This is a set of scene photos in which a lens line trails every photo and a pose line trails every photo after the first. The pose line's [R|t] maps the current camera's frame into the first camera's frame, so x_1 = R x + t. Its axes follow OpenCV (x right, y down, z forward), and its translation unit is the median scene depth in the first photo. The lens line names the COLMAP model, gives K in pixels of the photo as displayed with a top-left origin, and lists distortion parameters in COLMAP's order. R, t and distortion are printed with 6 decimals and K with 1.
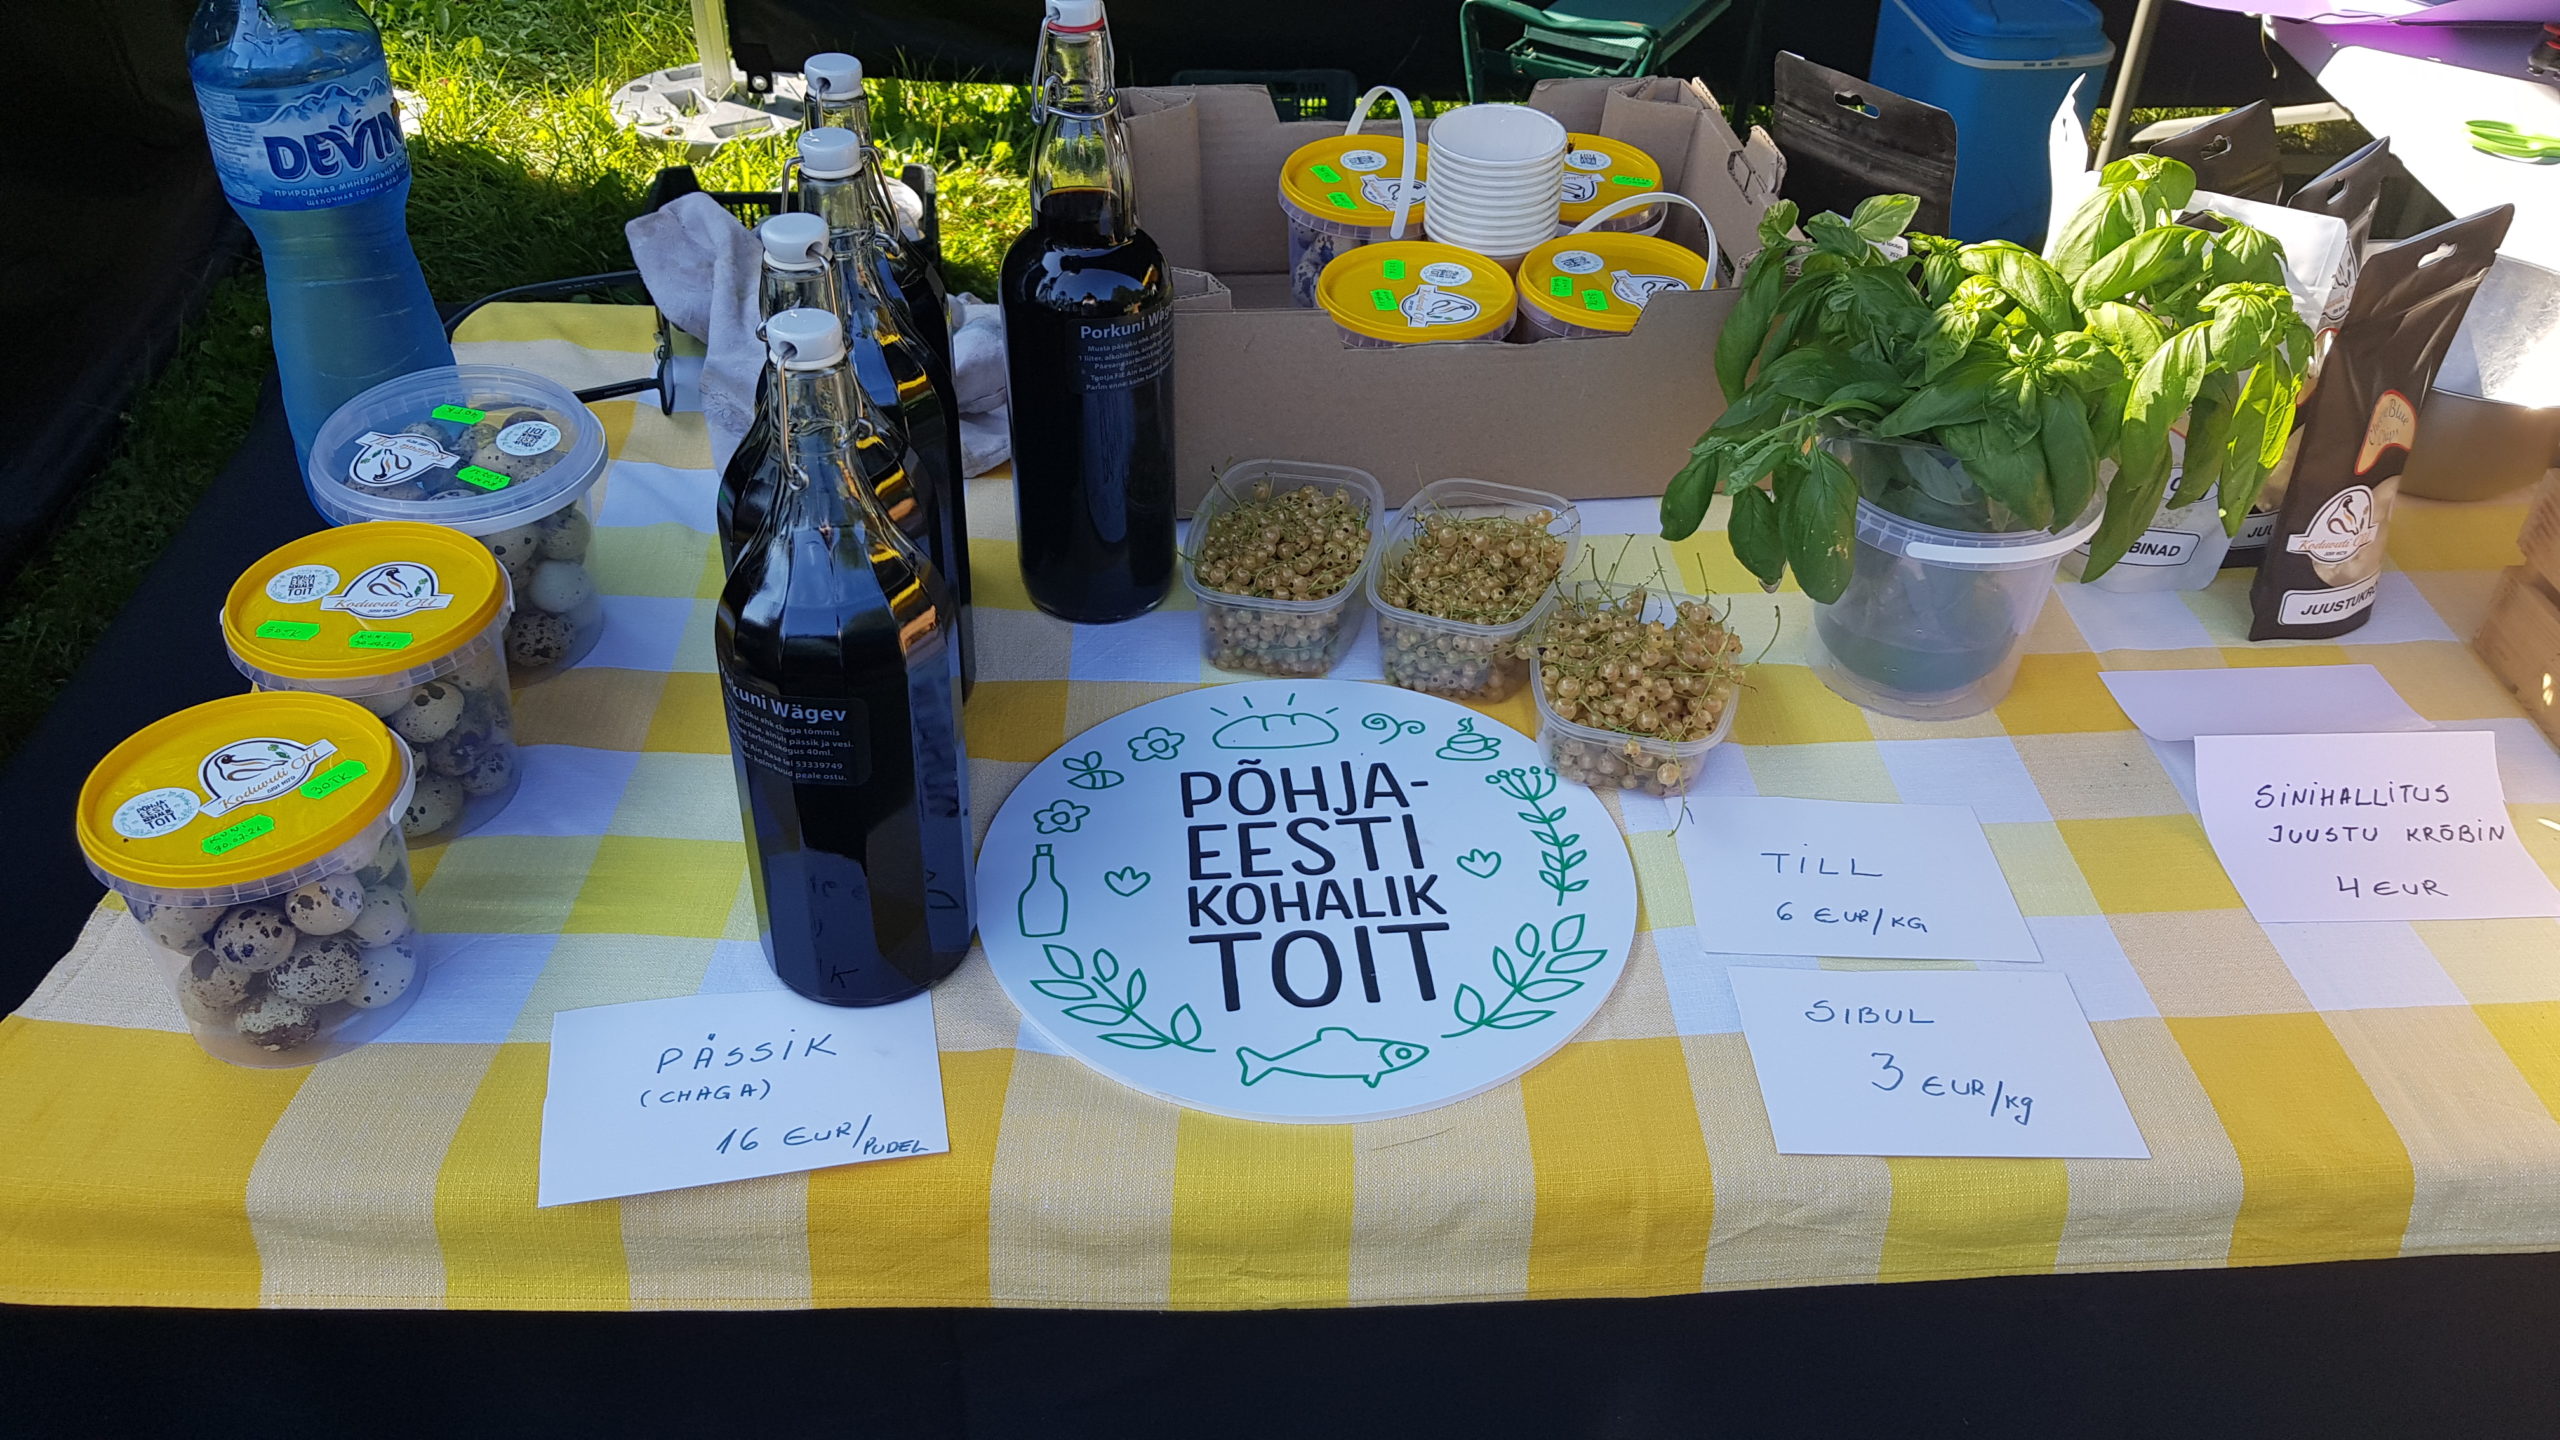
lens RADIAL K [[2083.6, 0, 1280.7], [0, 2083.6, 720.4], [0, 0, 1]] dist [-0.001568, 0.000064]
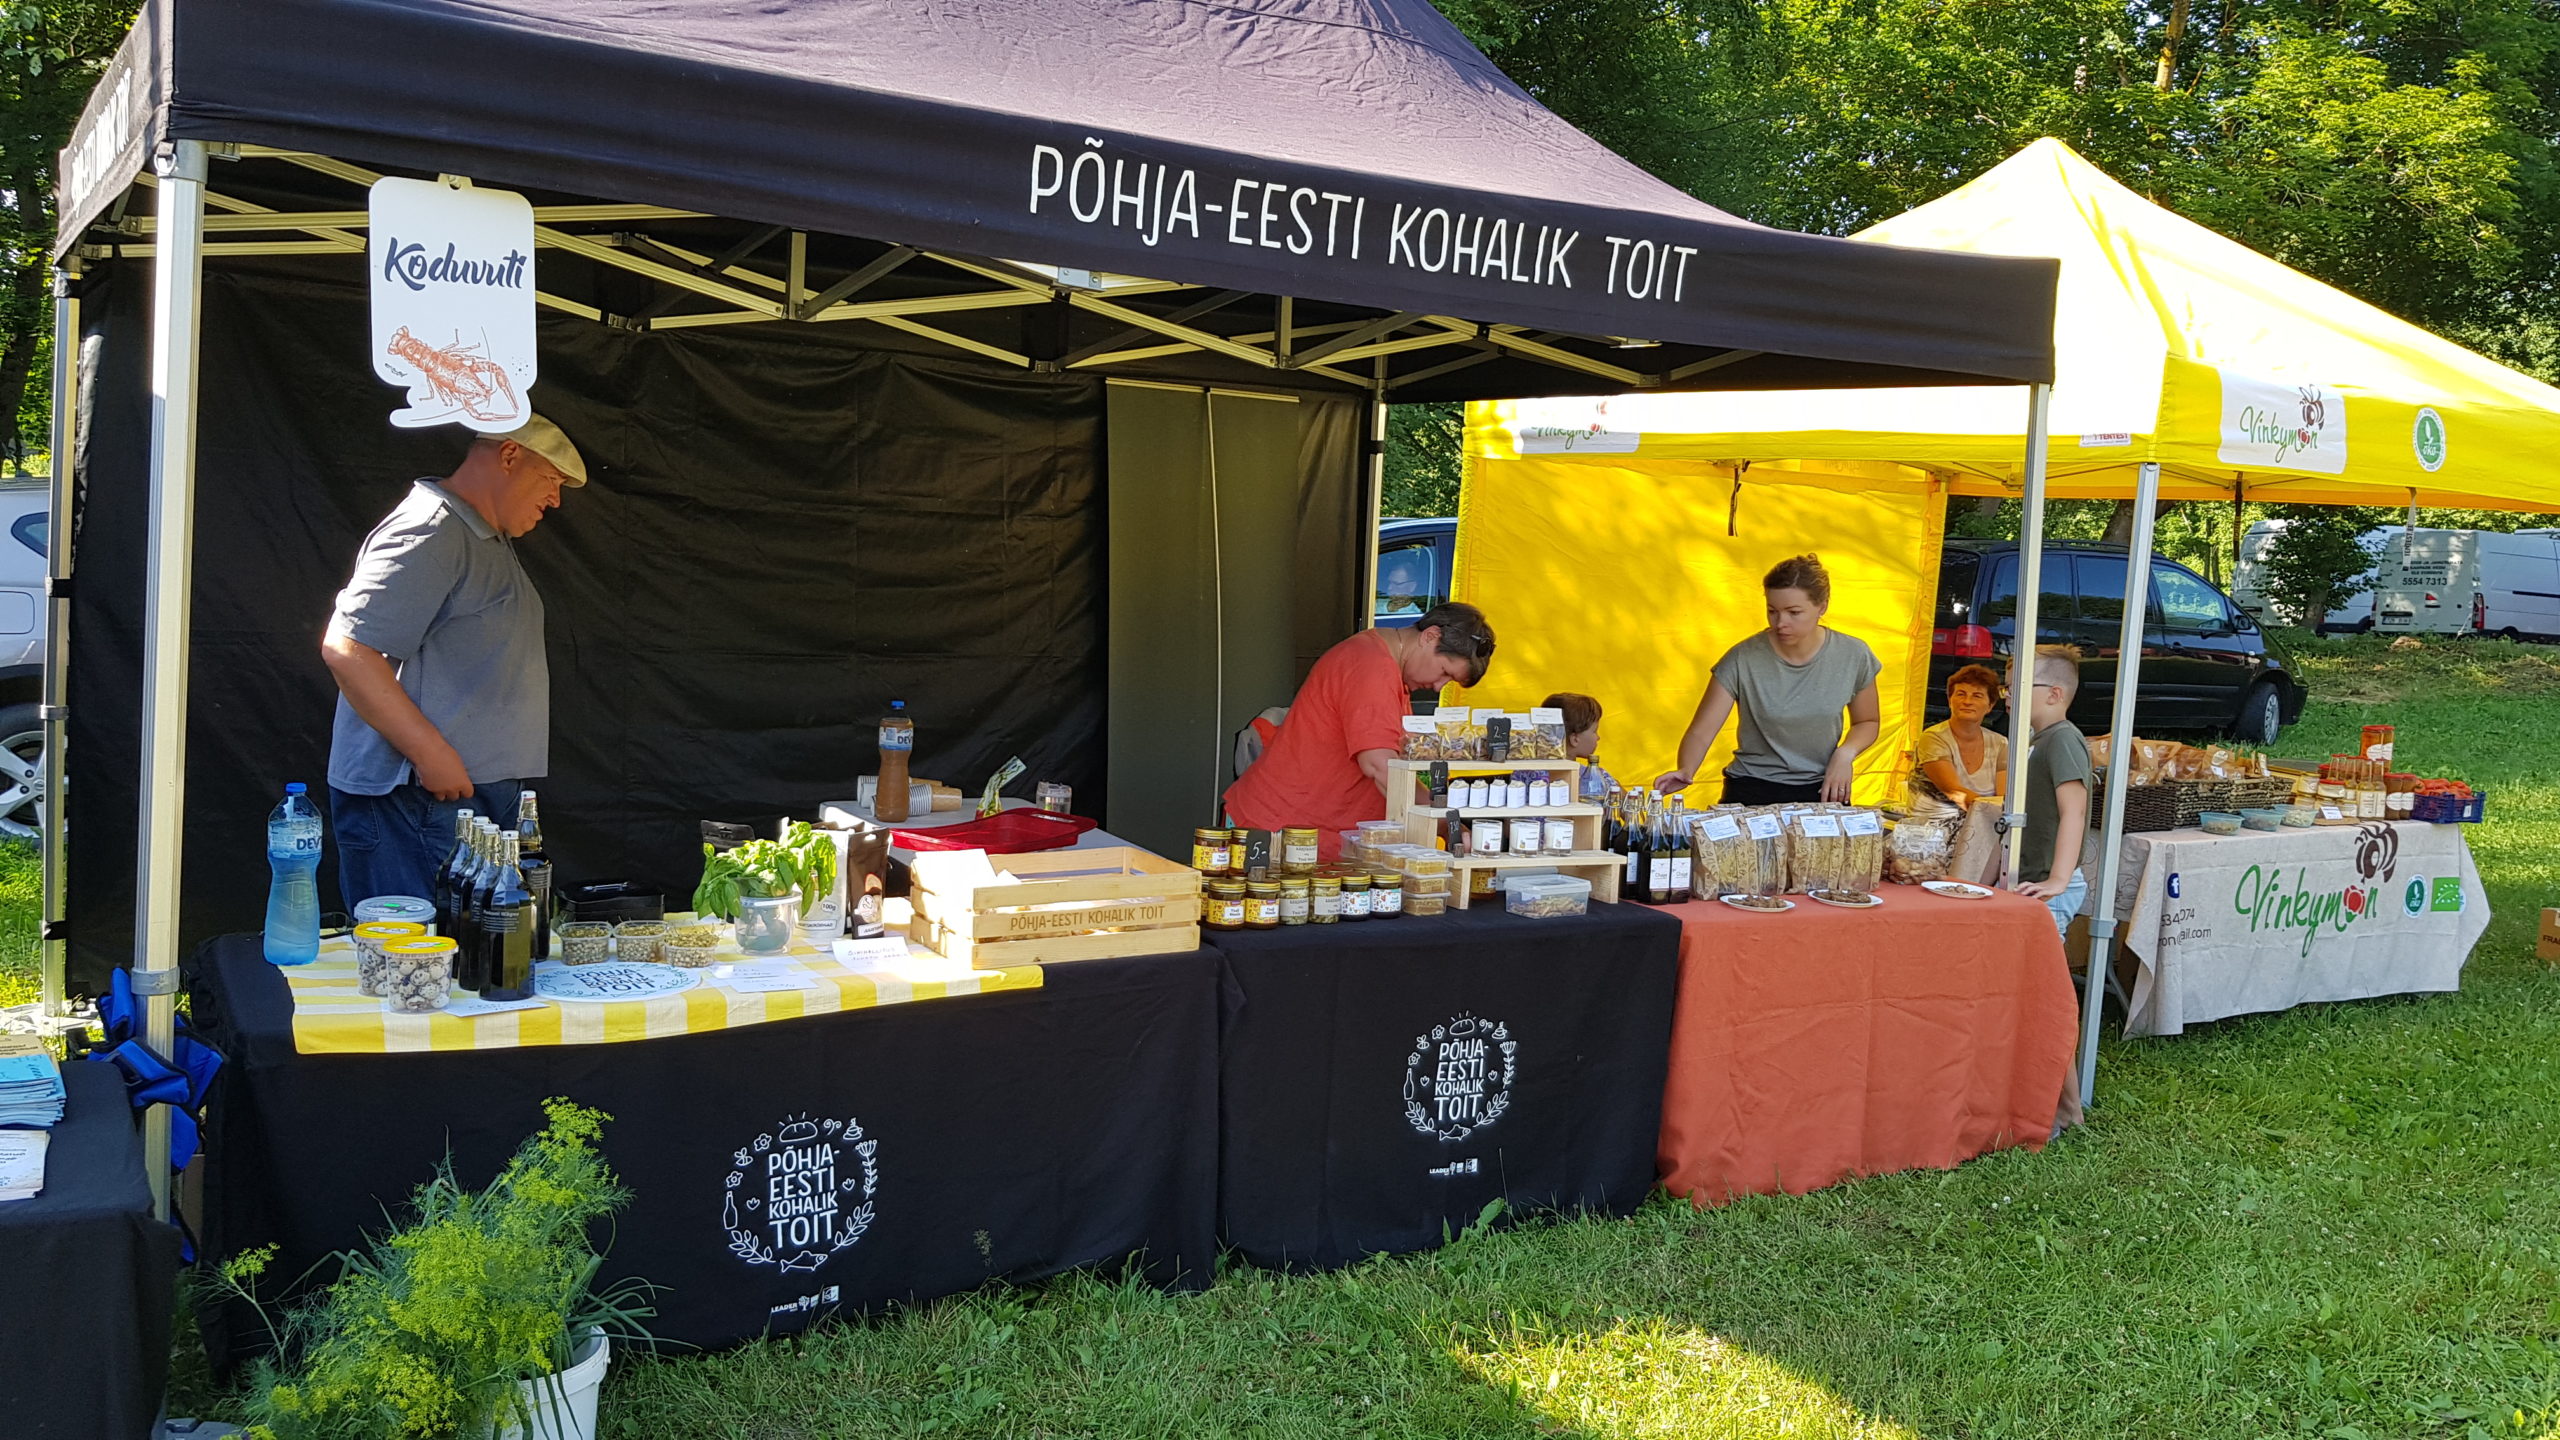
lens RADIAL K [[2083.6, 0, 1279.9], [0, 2083.6, 719.1], [0, 0, 1]] dist [-0.001568, 0.000064]
pose [[0.877420, -0.019291, 0.479335, -0.723588], [0.260025, 0.858802, -0.441413, 1.624098], [-0.403138, 0.511944, 0.758546, -2.616798]]
